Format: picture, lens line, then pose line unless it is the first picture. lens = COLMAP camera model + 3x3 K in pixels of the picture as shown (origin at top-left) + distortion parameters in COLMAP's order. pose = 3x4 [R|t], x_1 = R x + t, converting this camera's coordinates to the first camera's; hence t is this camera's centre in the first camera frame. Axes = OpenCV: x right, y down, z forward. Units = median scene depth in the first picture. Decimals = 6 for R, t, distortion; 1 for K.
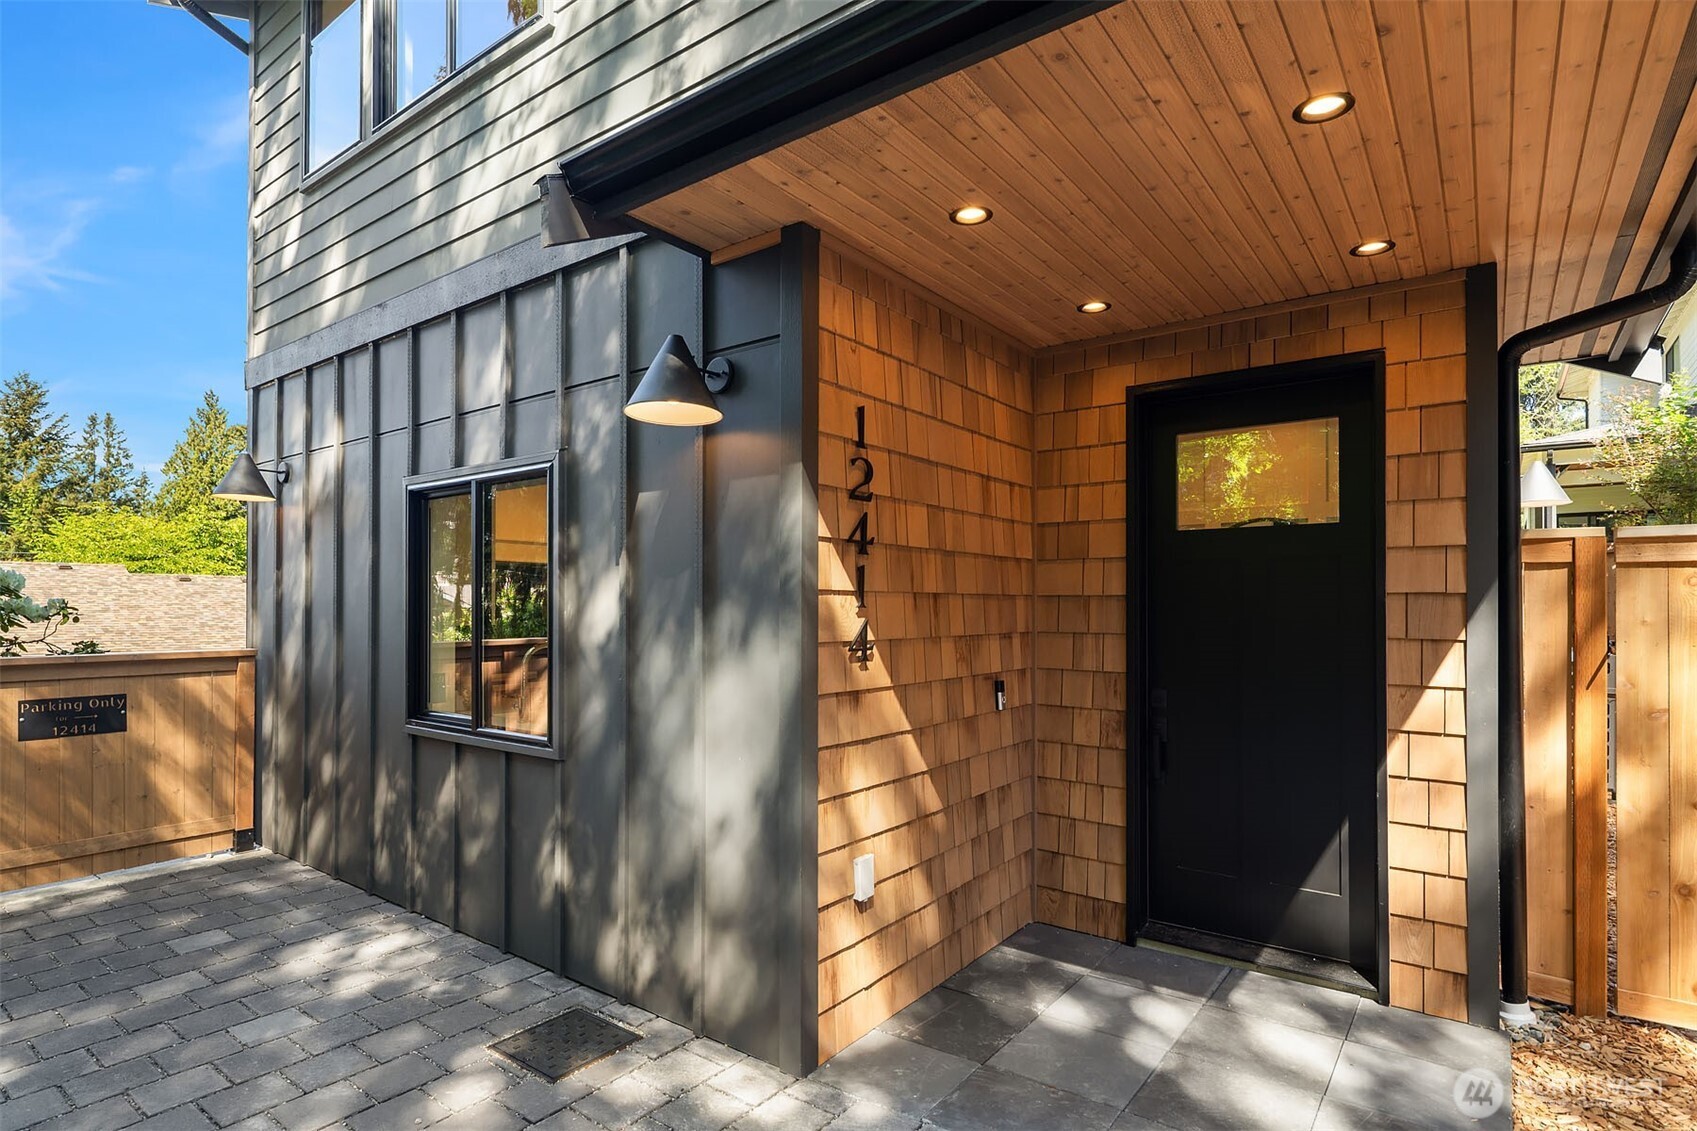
lens RADIAL K [[857.5, 0, 851.7], [0, 857.5, 594.8], [0, 0, 1]] dist [0.002025, 0.000186]
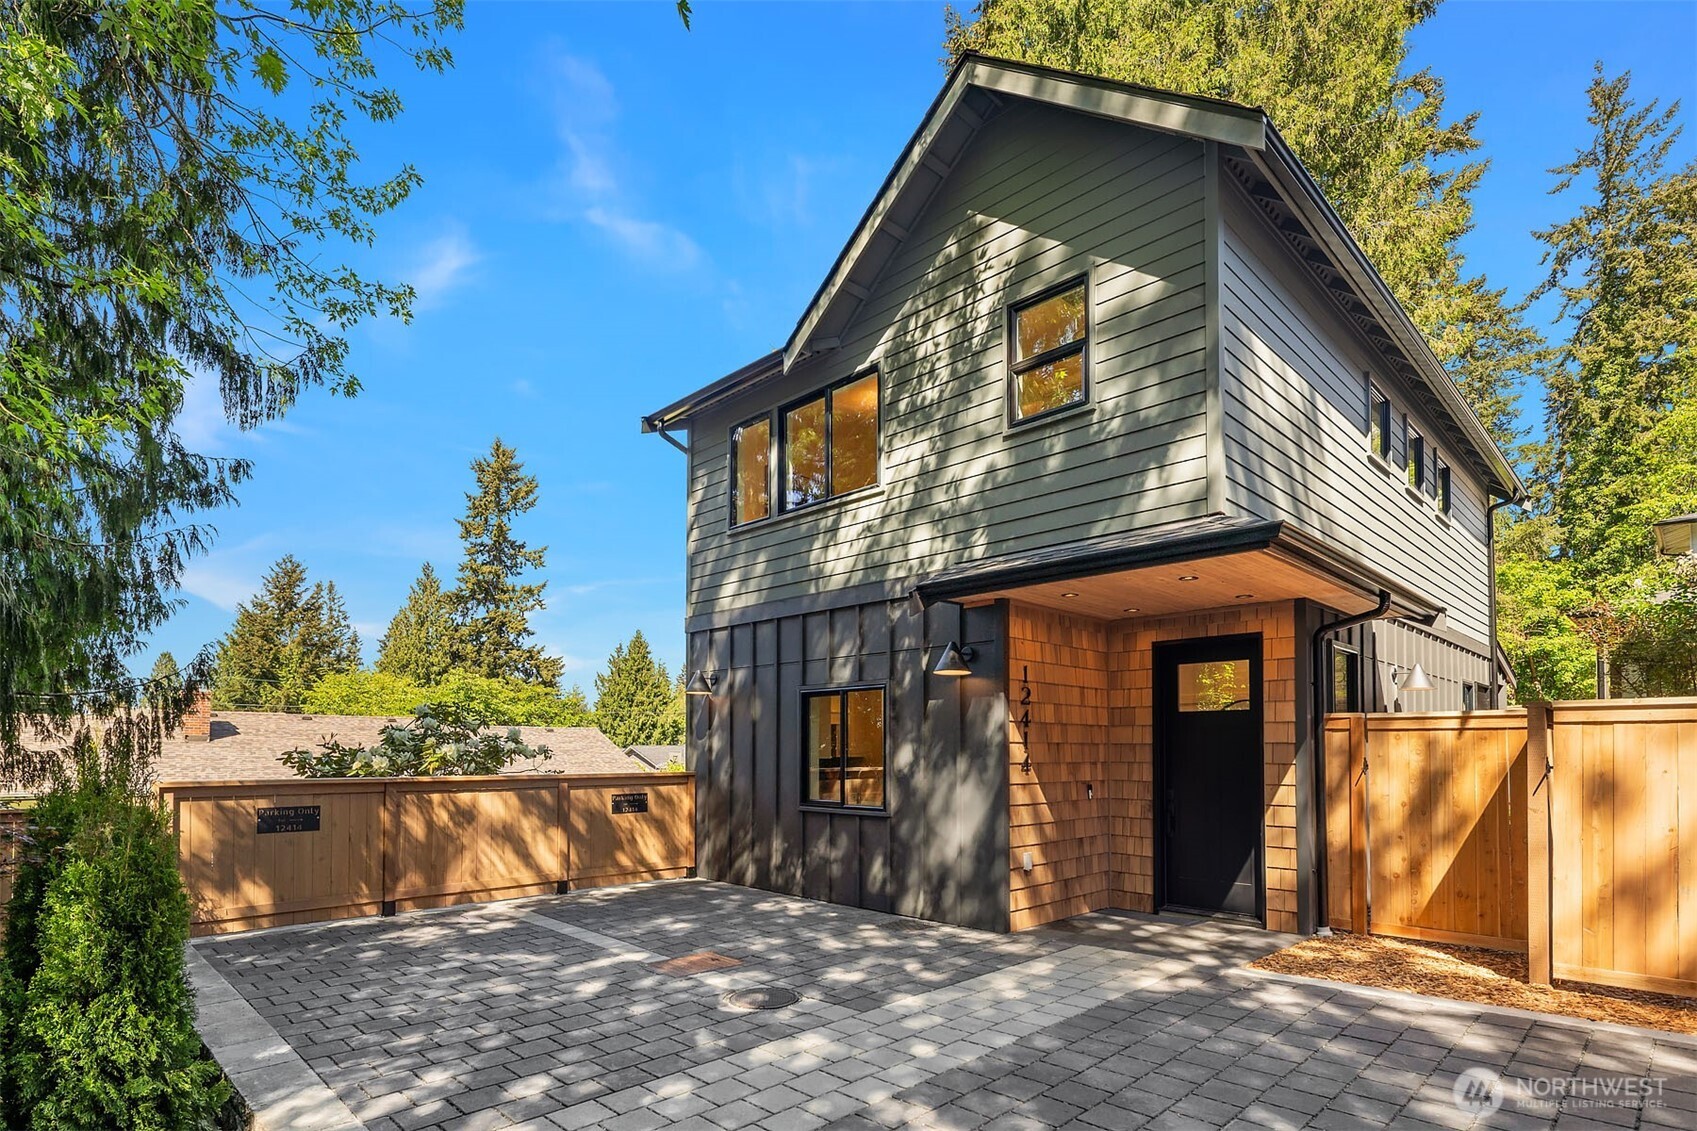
lens RADIAL K [[835.6, 0, 914.1], [0, 835.6, 722.1], [0, 0, 1]] dist [-0.002367, -0.000054]
pose [[0.996260, -0.003347, -0.086344, -0.081561], [0.001565, 0.999785, -0.020699, -0.010830], [0.086394, 0.020487, 0.996050, -1.122293]]
